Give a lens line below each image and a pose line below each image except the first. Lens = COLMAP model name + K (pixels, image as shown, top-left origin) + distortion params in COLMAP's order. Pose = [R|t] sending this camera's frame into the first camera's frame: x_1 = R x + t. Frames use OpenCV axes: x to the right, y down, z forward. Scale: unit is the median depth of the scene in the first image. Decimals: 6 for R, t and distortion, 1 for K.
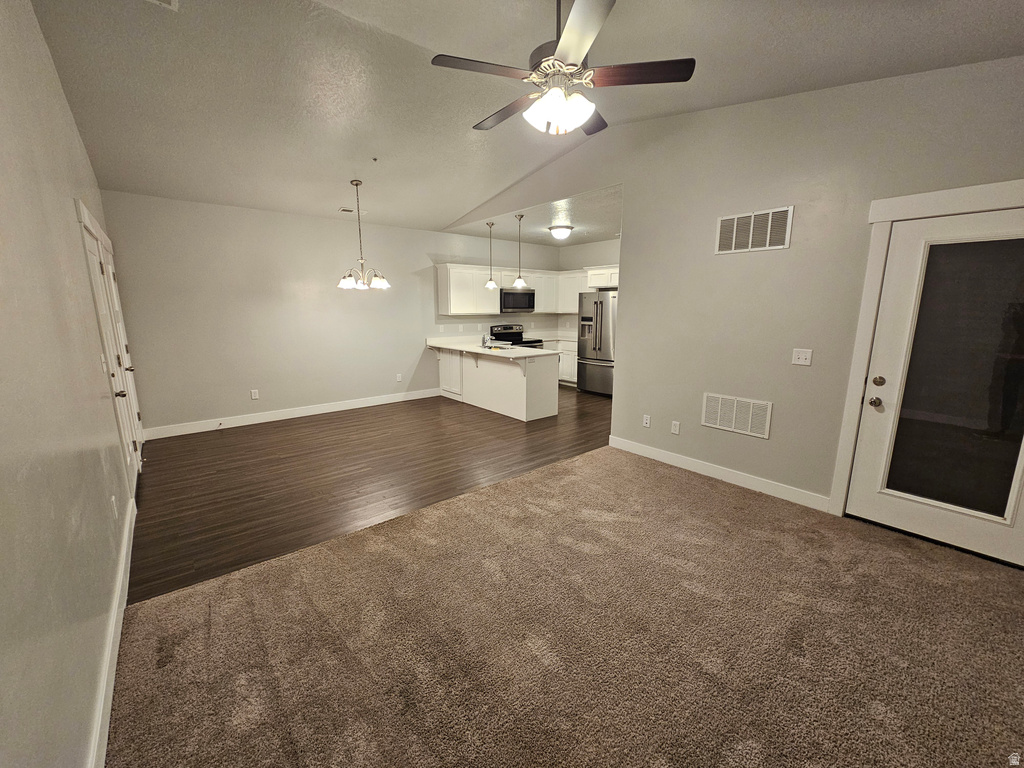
lens RADIAL K [[418.3, 0, 512.0], [0, 418.3, 384.0], [0, 0, 1]] dist [0.000771, 0.000003]
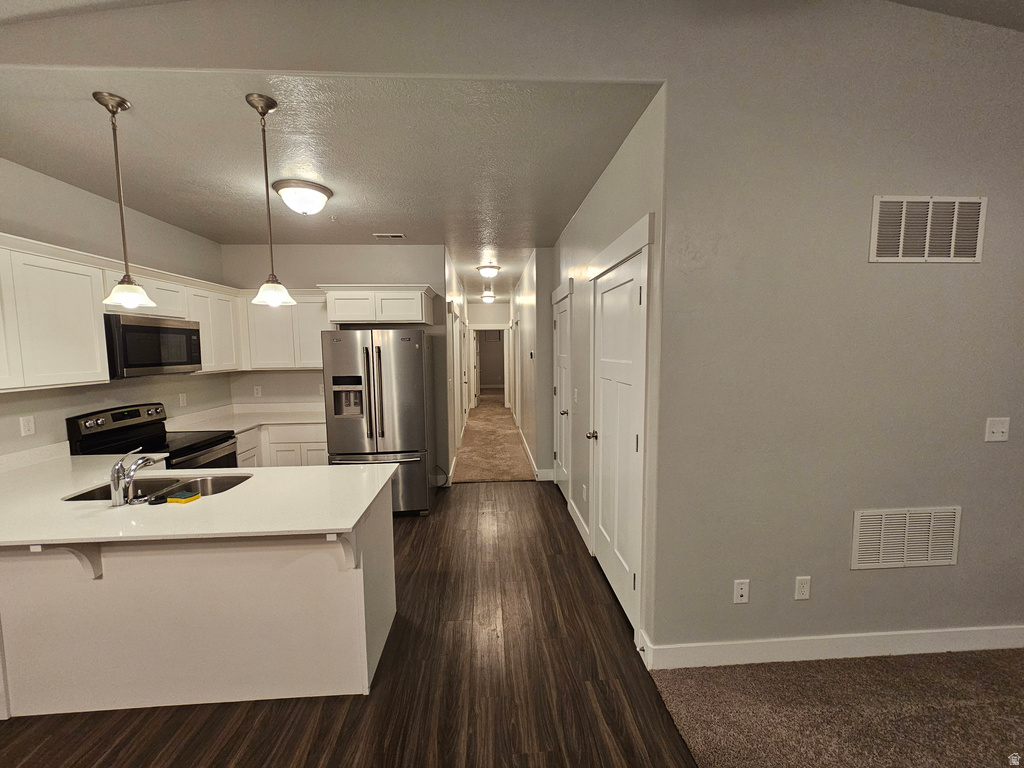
lens RADIAL K [[418.3, 0, 512.0], [0, 418.3, 384.0], [0, 0, 1]] dist [0.000771, 0.000003]
pose [[0.591107, -0.075342, 0.803067, -0.118179], [0.159647, 0.986859, -0.024926, -0.103010], [-0.790636, 0.142941, 0.595367, 0.515845]]
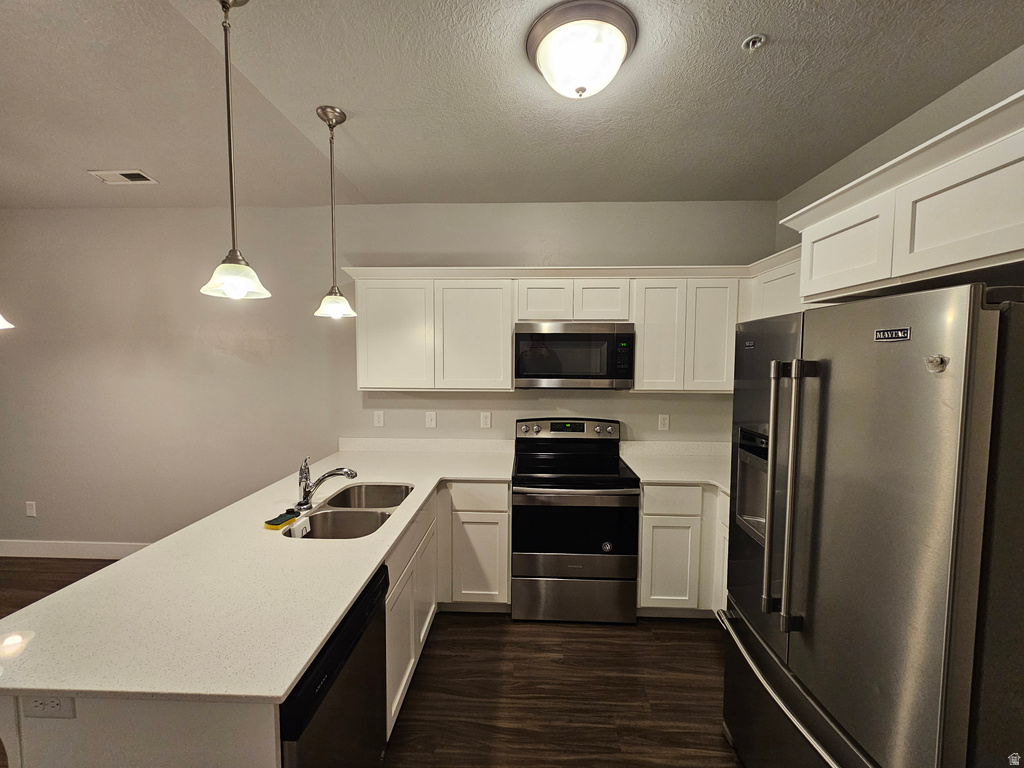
lens RADIAL K [[410.1, 0, 526.6], [0, 410.1, 381.9], [0, 0, 1]] dist [0.000452, 0.000055]
pose [[0.741527, 0.043453, -0.669515, 0.227949], [-0.129982, 0.988298, -0.079820, -0.151741], [0.658212, 0.146213, 0.738497, 0.756141]]
